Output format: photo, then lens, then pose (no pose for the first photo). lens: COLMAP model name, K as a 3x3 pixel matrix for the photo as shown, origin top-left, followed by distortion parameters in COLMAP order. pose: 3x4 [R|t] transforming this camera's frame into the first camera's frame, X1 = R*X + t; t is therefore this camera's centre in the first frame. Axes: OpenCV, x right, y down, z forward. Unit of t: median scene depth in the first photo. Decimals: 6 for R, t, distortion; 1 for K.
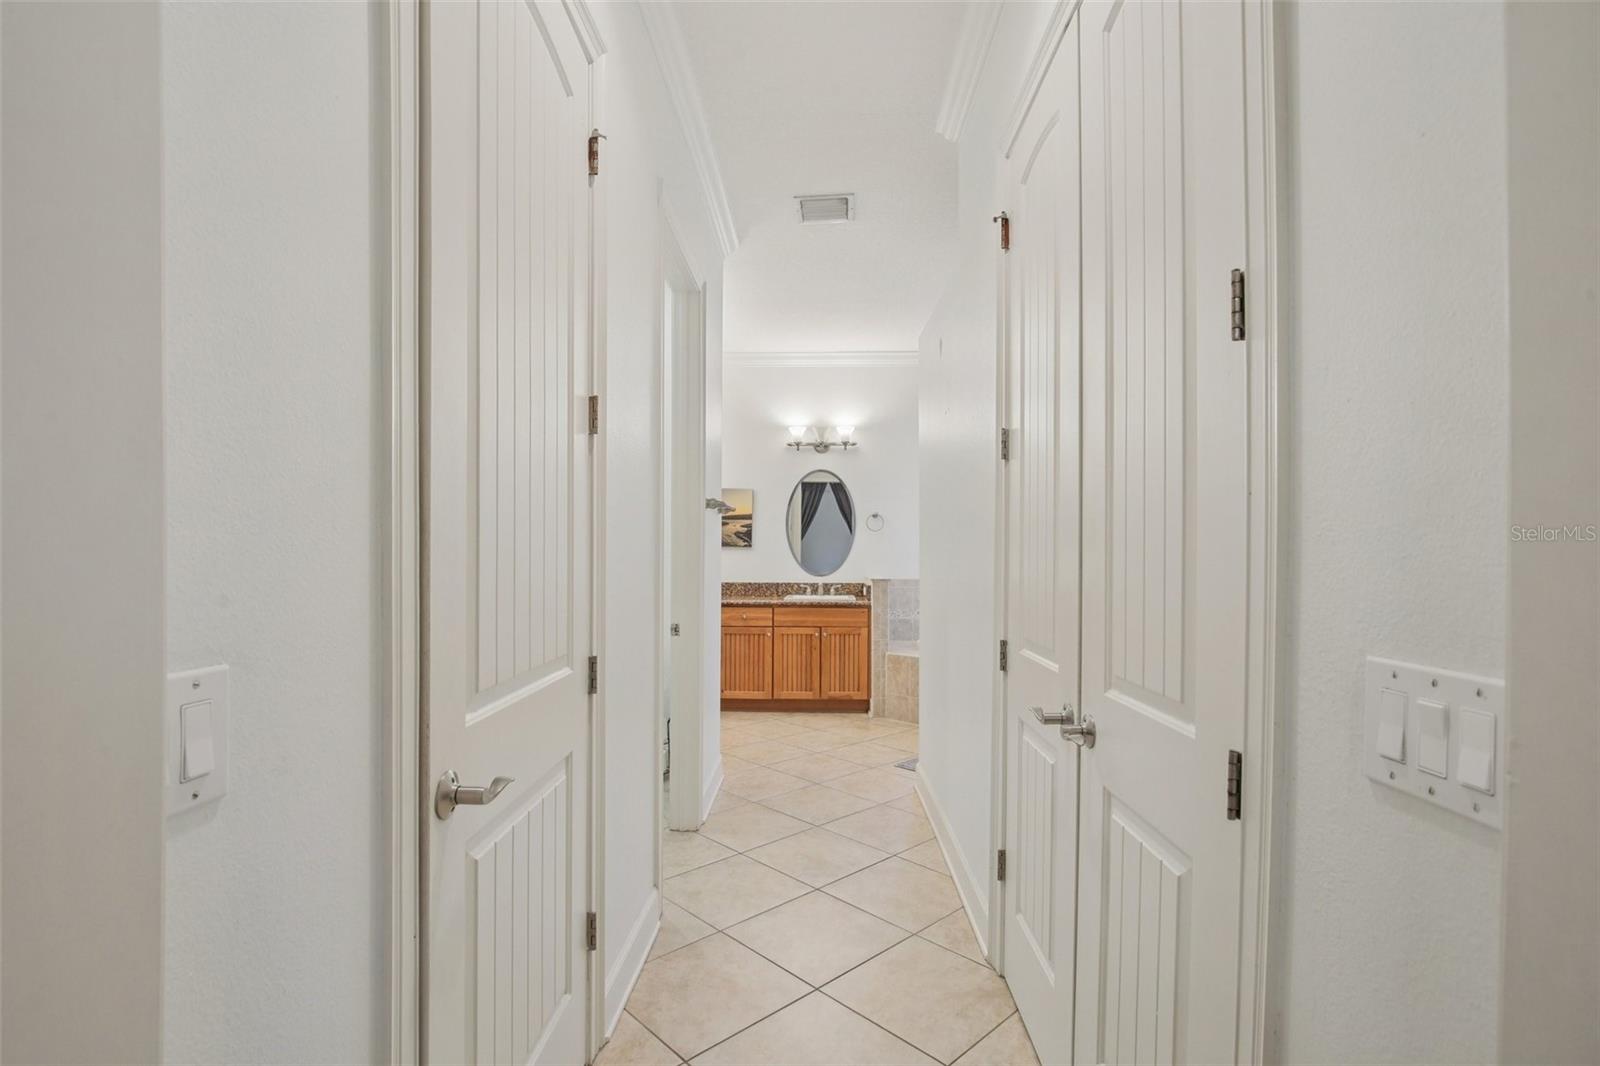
lens RADIAL K [[747.0, 0, 793.2], [0, 747.0, 542.7], [0, 0, 1]] dist [-0.029568, 0.000583]
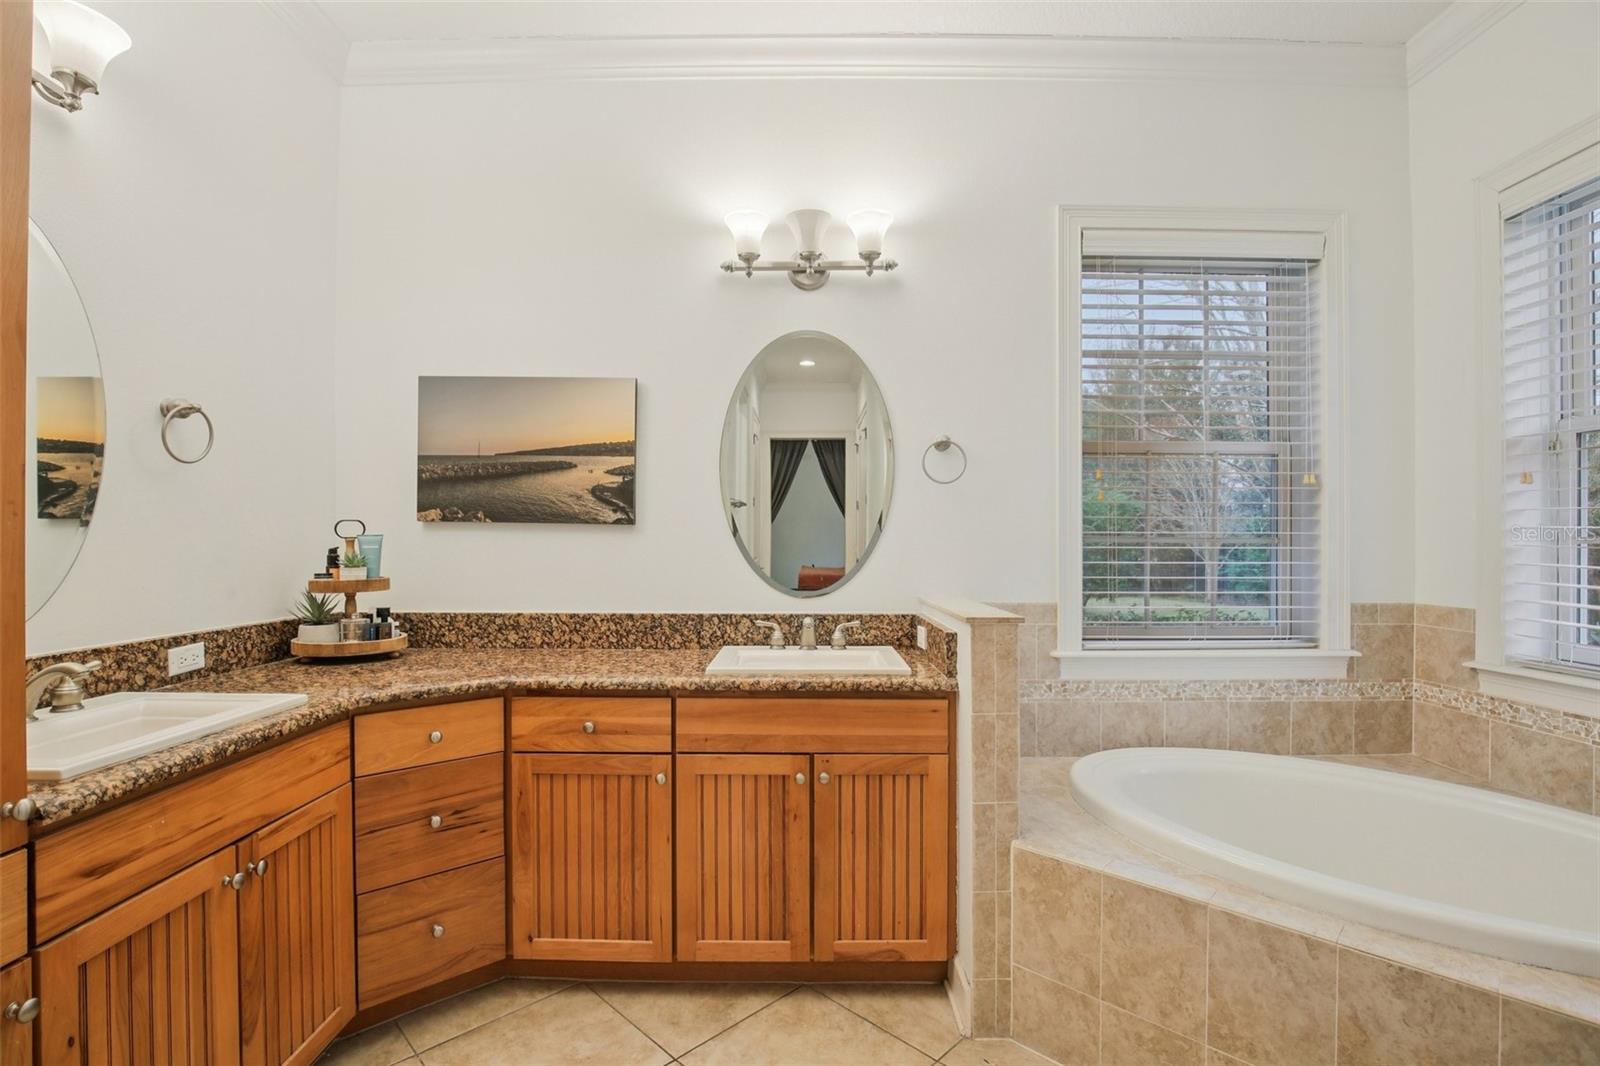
lens RADIAL K [[735.2, 0, 795.5], [0, 735.2, 539.4], [0, 0, 1]] dist [-0.028503, 0.001264]
pose [[0.999369, -0.004521, 0.035225, 0.017866], [0.003935, 0.999853, 0.016666, 0.008260], [-0.035296, -0.016517, 0.999240, 0.659887]]
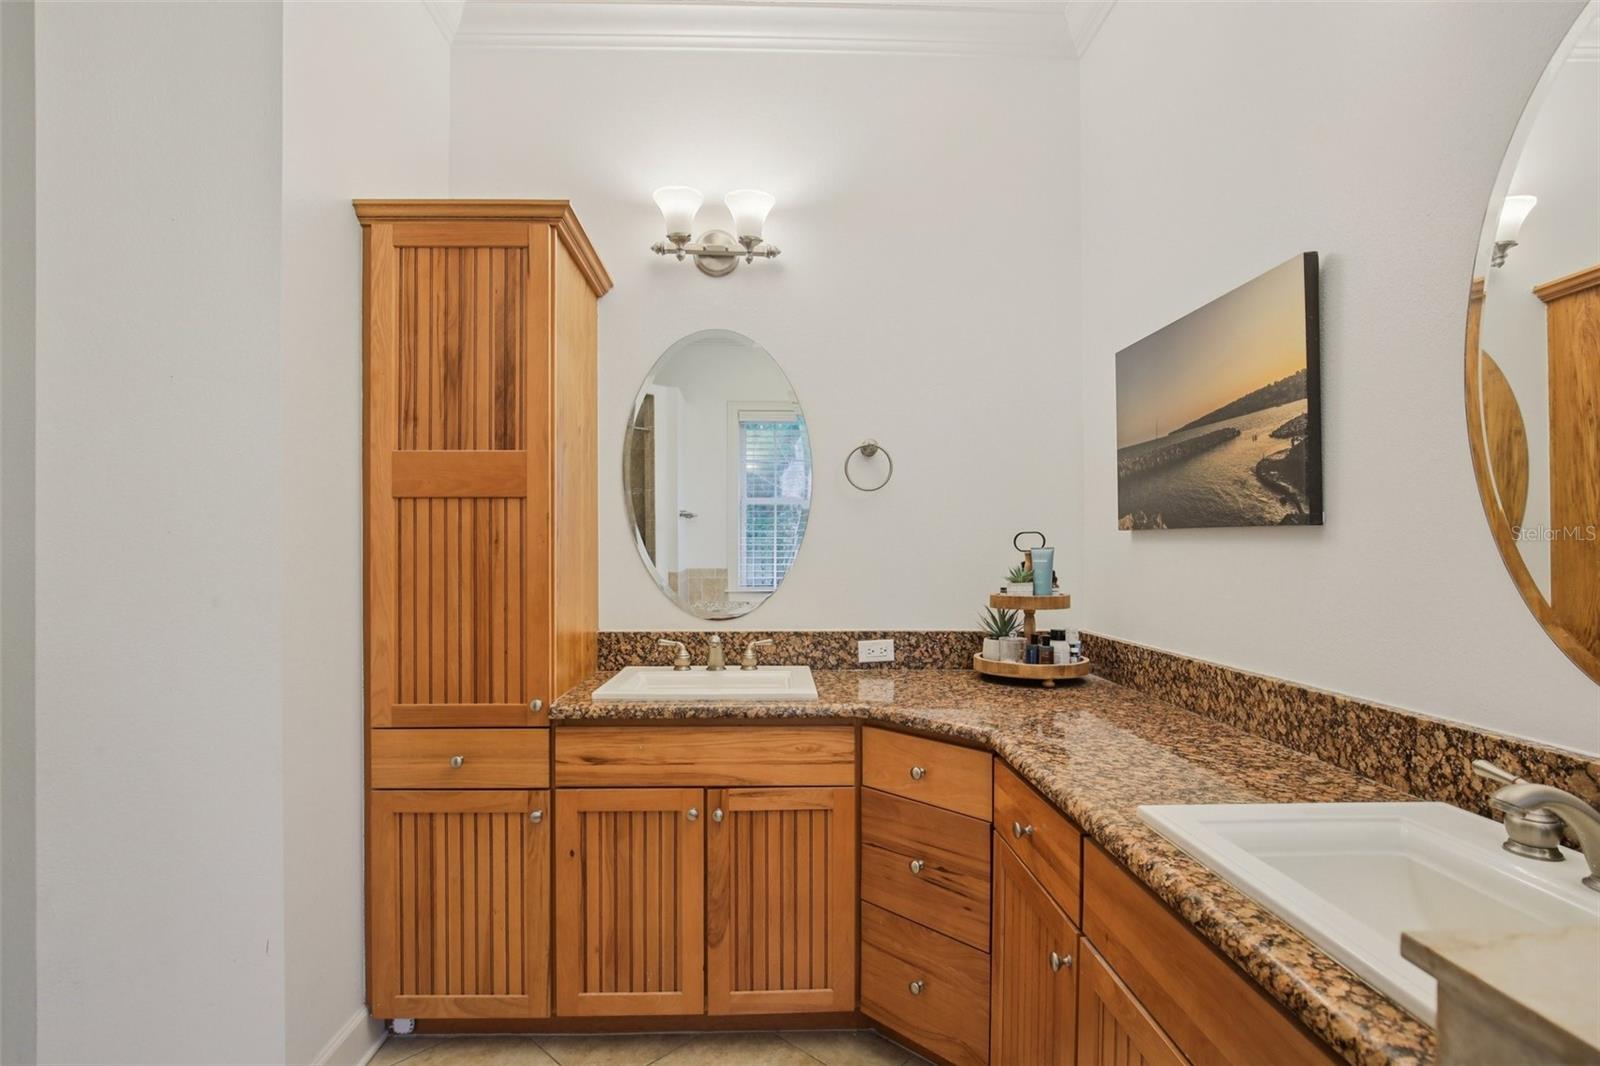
lens RADIAL K [[760.4, 0, 794.6], [0, 760.4, 558.9], [0, 0, 1]] dist [-0.026060, 0.000094]
pose [[0.062197, 0.004165, -0.998055, 0.163444], [0.021668, 0.999750, 0.005523, 0.012250], [0.997829, -0.021969, 0.062092, 0.913288]]
